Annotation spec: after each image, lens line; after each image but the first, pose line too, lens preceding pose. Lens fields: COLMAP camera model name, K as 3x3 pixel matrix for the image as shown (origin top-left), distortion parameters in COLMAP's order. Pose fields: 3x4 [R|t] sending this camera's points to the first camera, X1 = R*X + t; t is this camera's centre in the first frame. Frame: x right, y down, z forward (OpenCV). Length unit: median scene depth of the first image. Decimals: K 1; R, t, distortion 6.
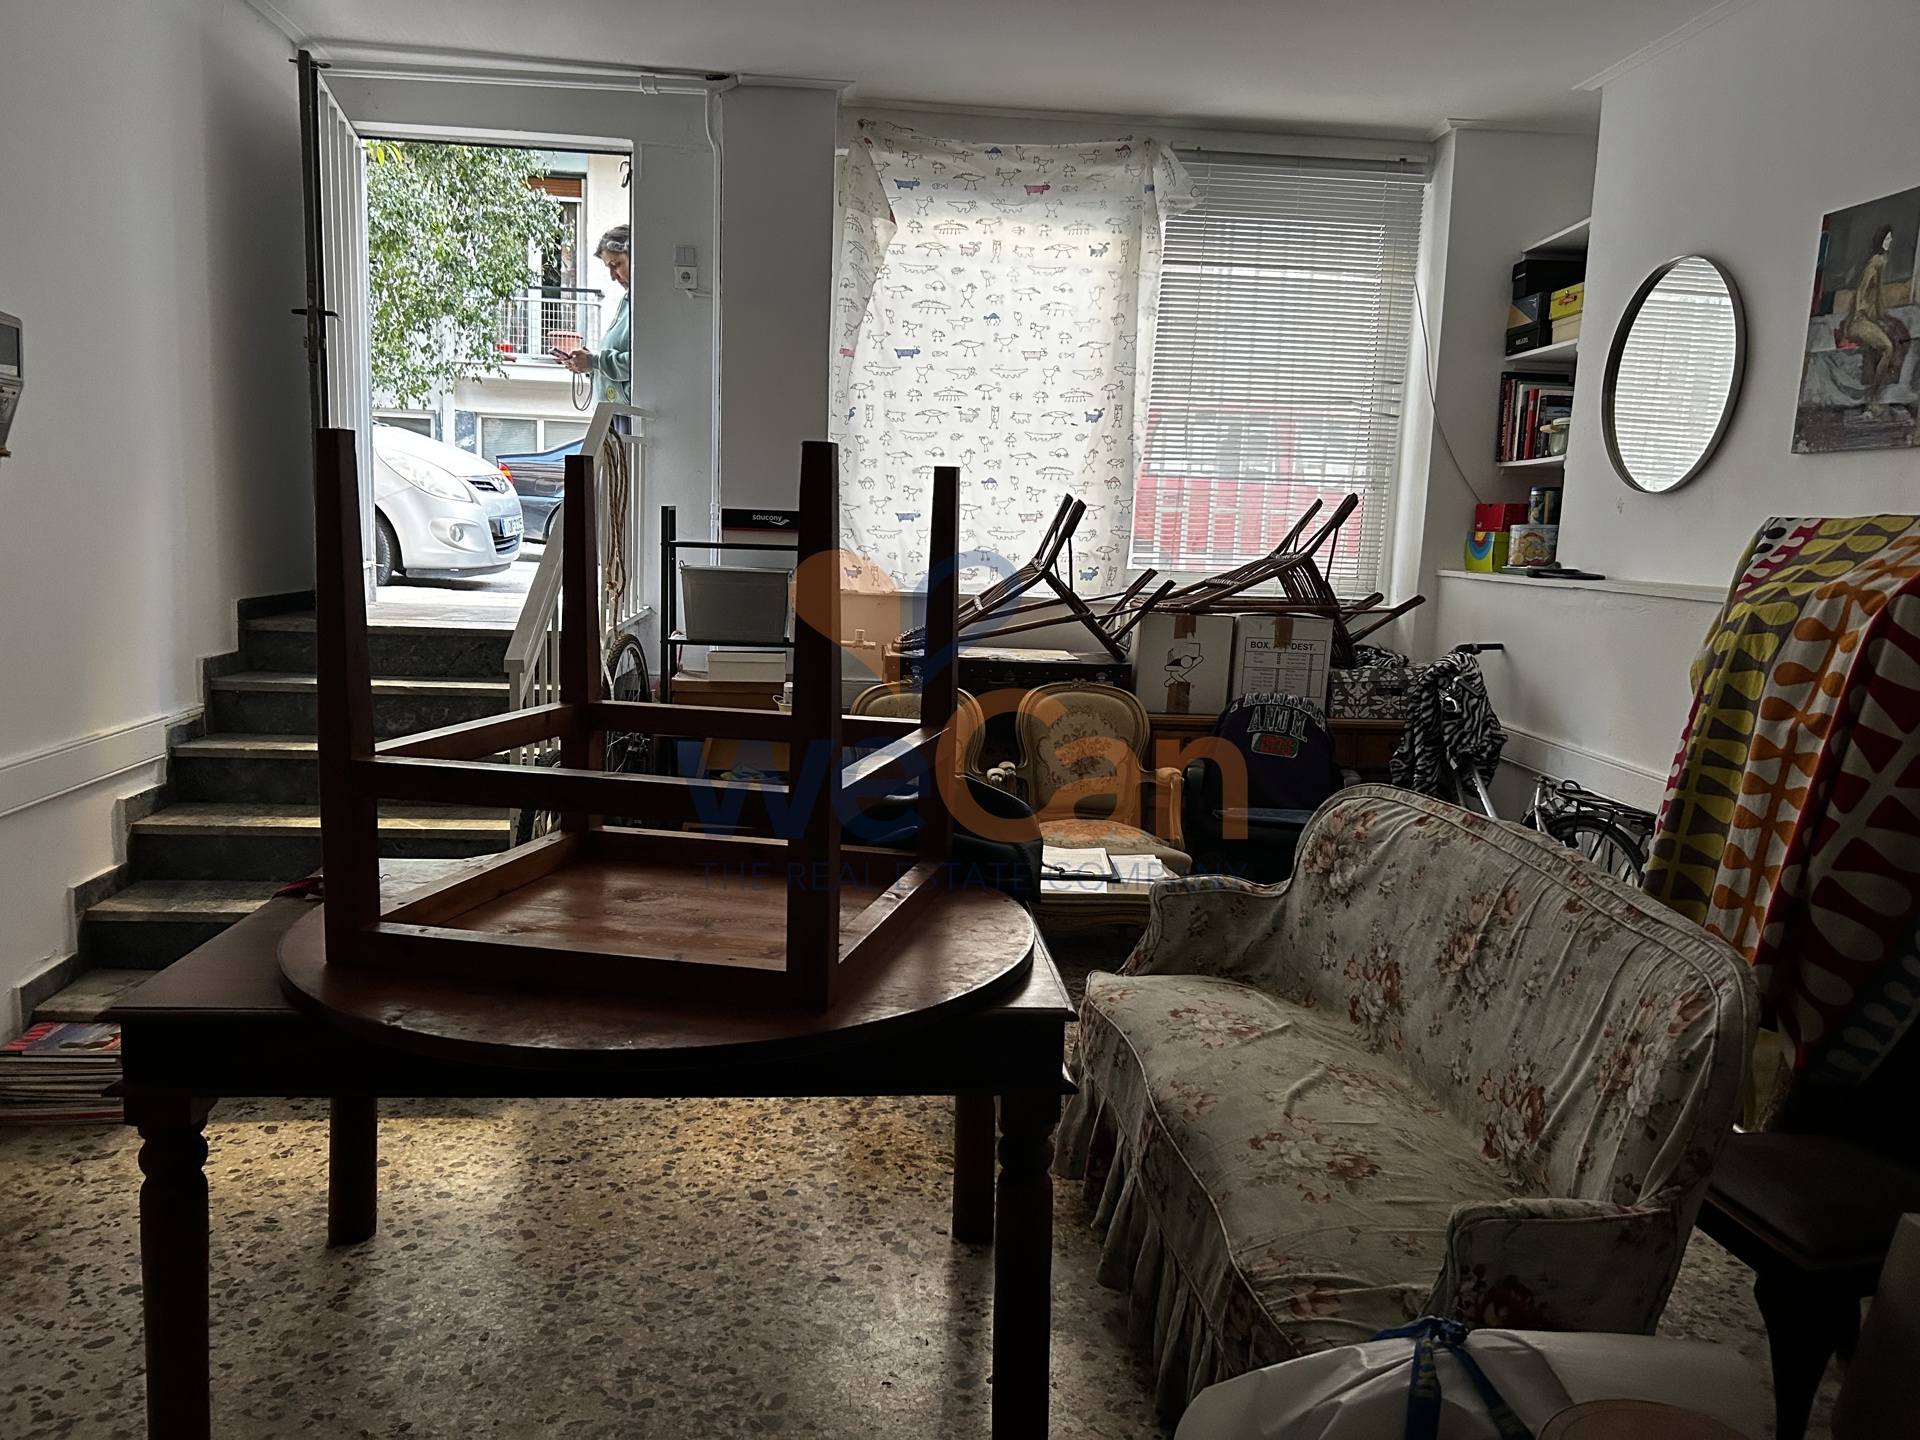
lens RADIAL K [[1435.7, 0, 958.8], [0, 1435.7, 728.3], [0, 0, 1]] dist [0.047955, -0.053967]
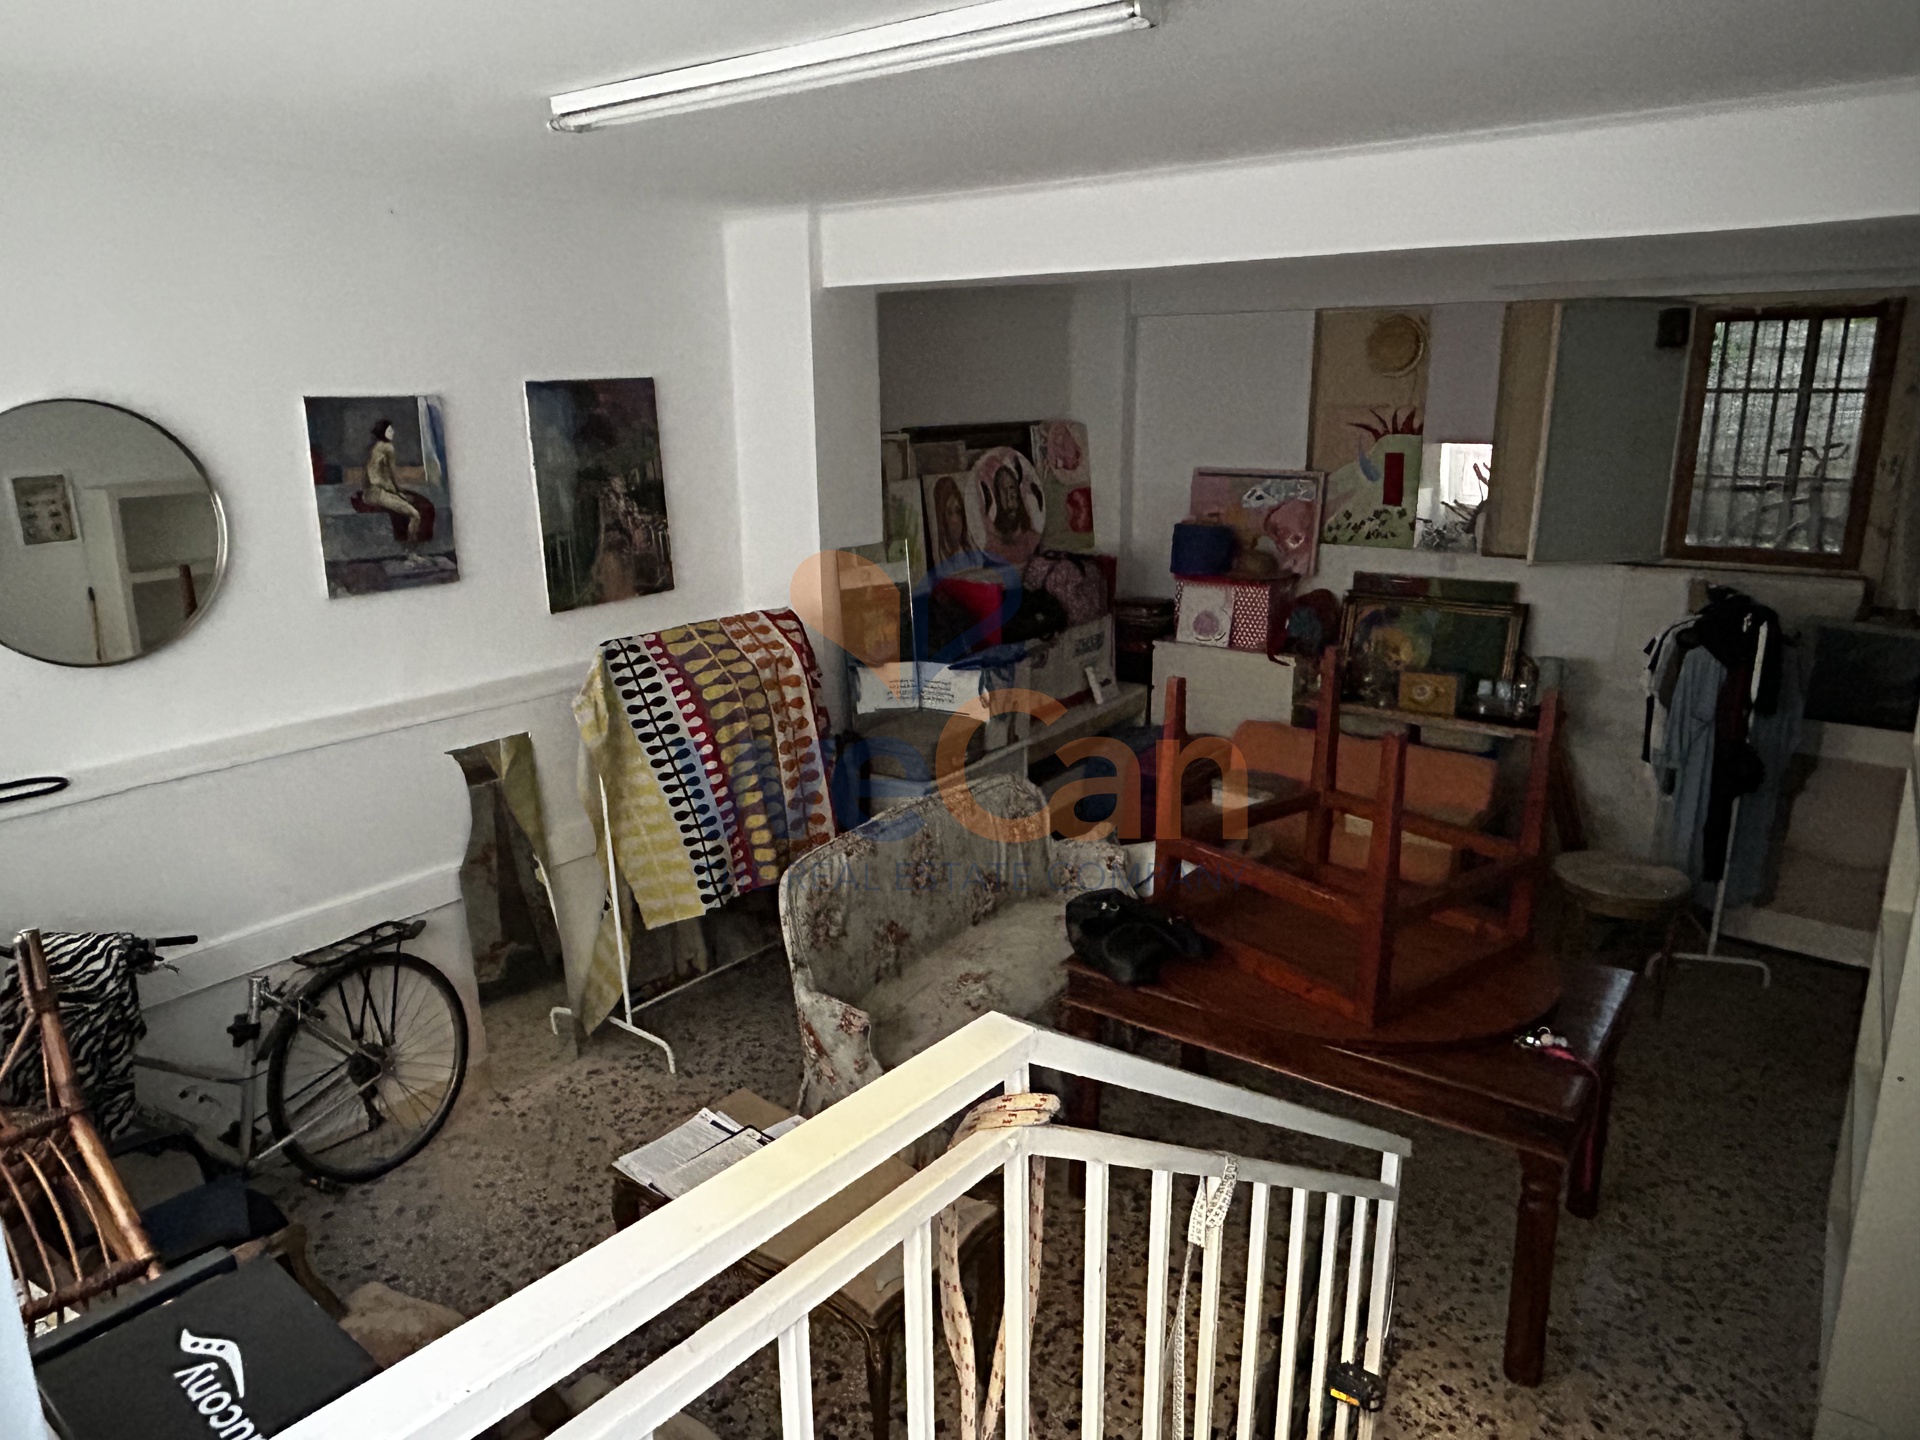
lens RADIAL K [[1270.4, 0, 950.0], [0, 1270.4, 716.0], [0, 0, 1]] dist [0.010630, -0.023456]
pose [[-0.762234, -0.195869, 0.616956, -0.513080], [0.067462, 0.923891, 0.376661, -0.511457], [-0.643777, 0.328725, -0.691008, 1.593099]]
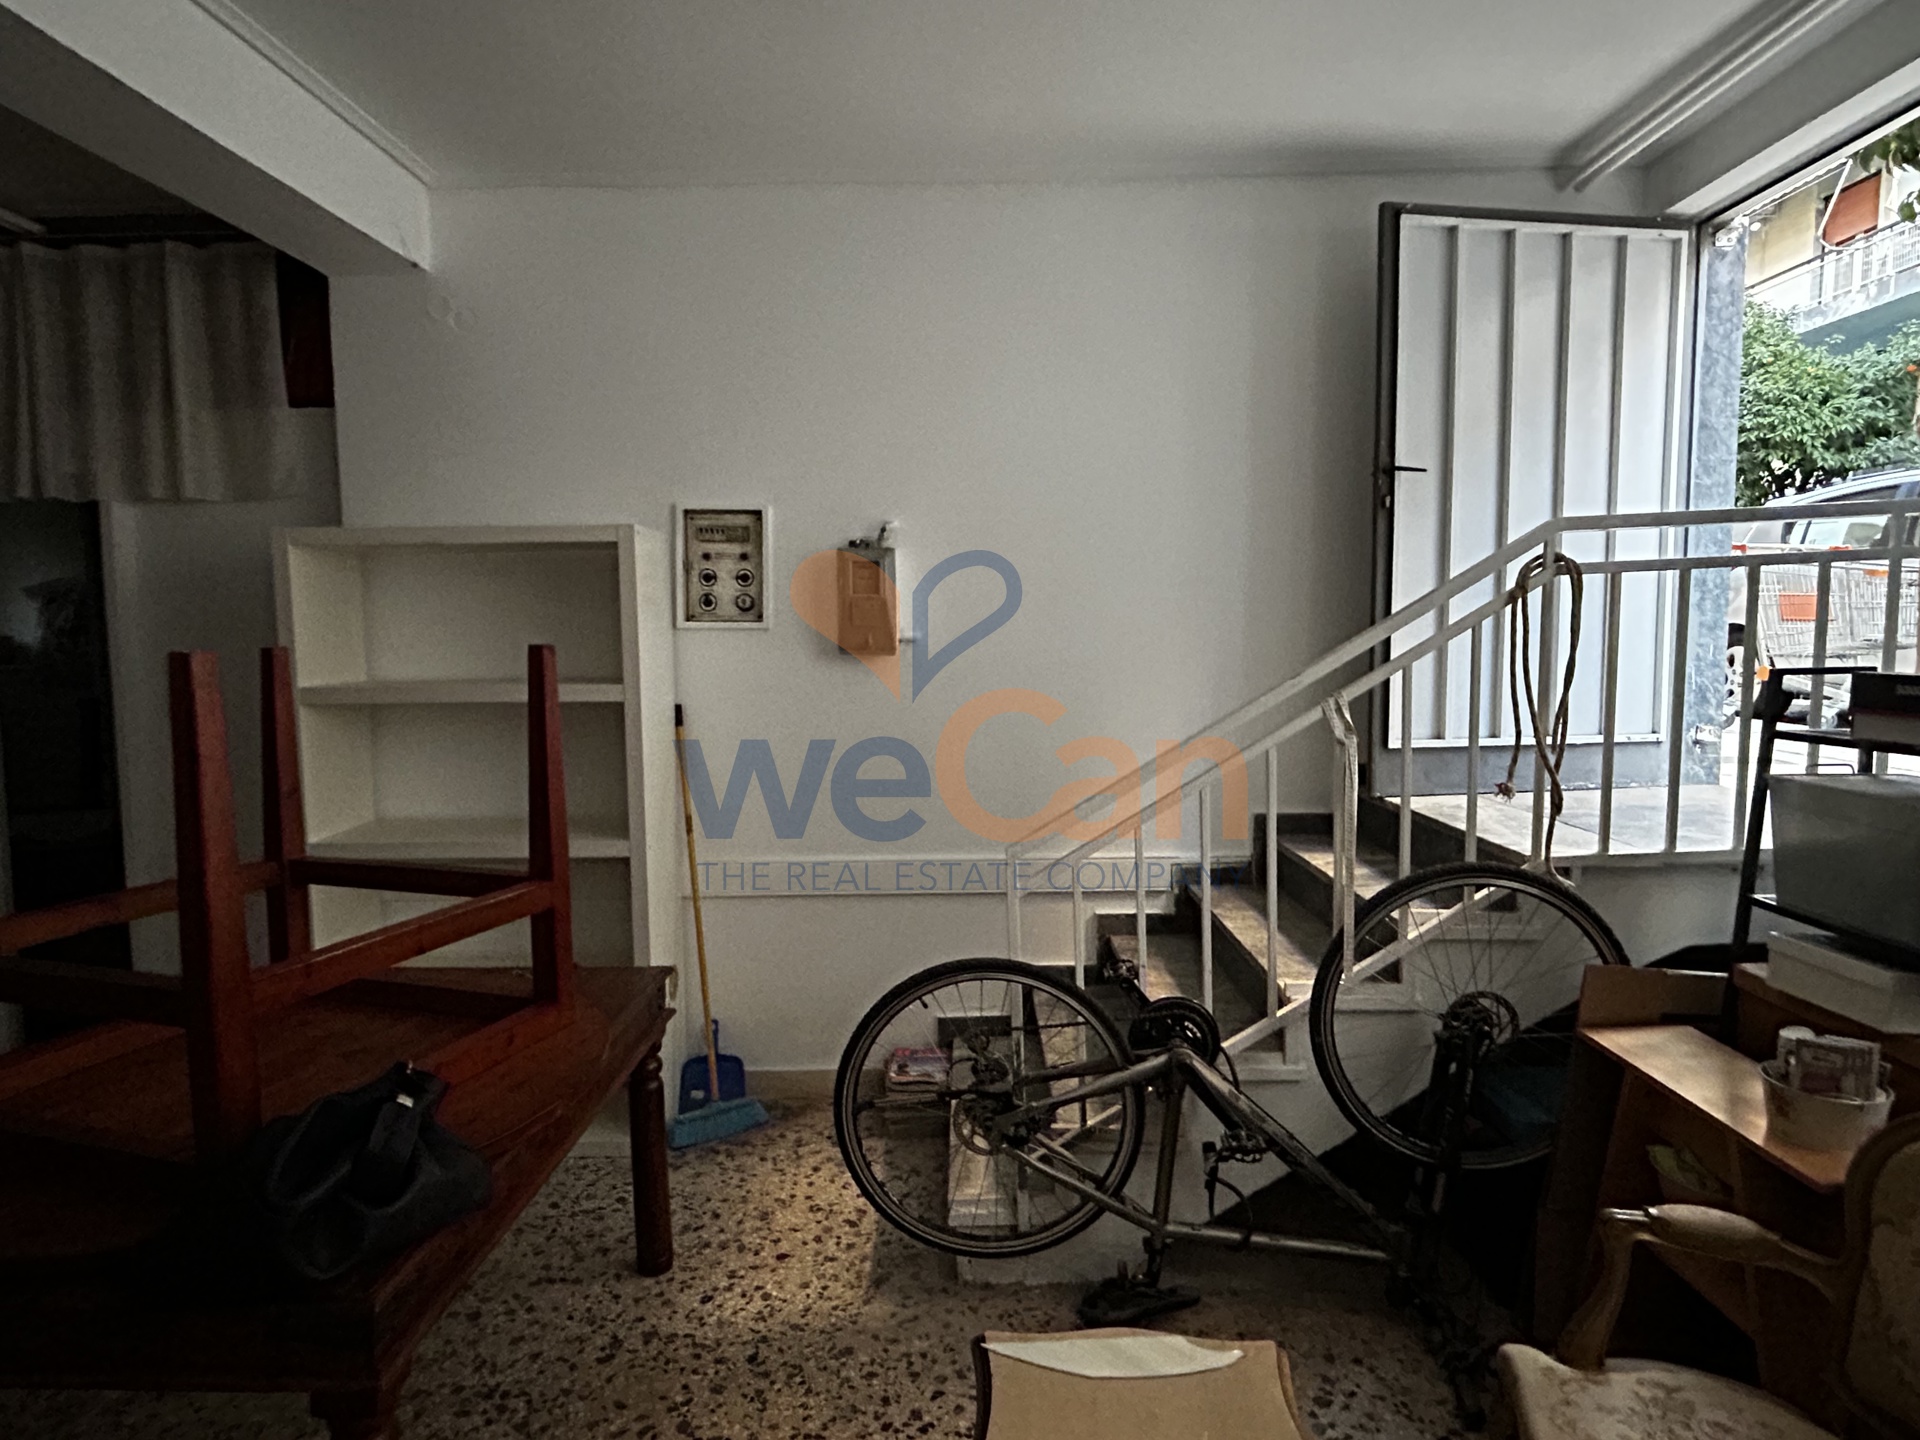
lens RADIAL K [[1097.9, 0, 958.0], [0, 1097.9, 709.5], [0, 0, 1]] dist [-0.007328, 0.004942]
pose [[-0.088587, 0.036910, -0.995384, 0.403481], [-0.131747, 0.990099, 0.048439, -0.173127], [0.987317, 0.135430, -0.082847, 1.082200]]
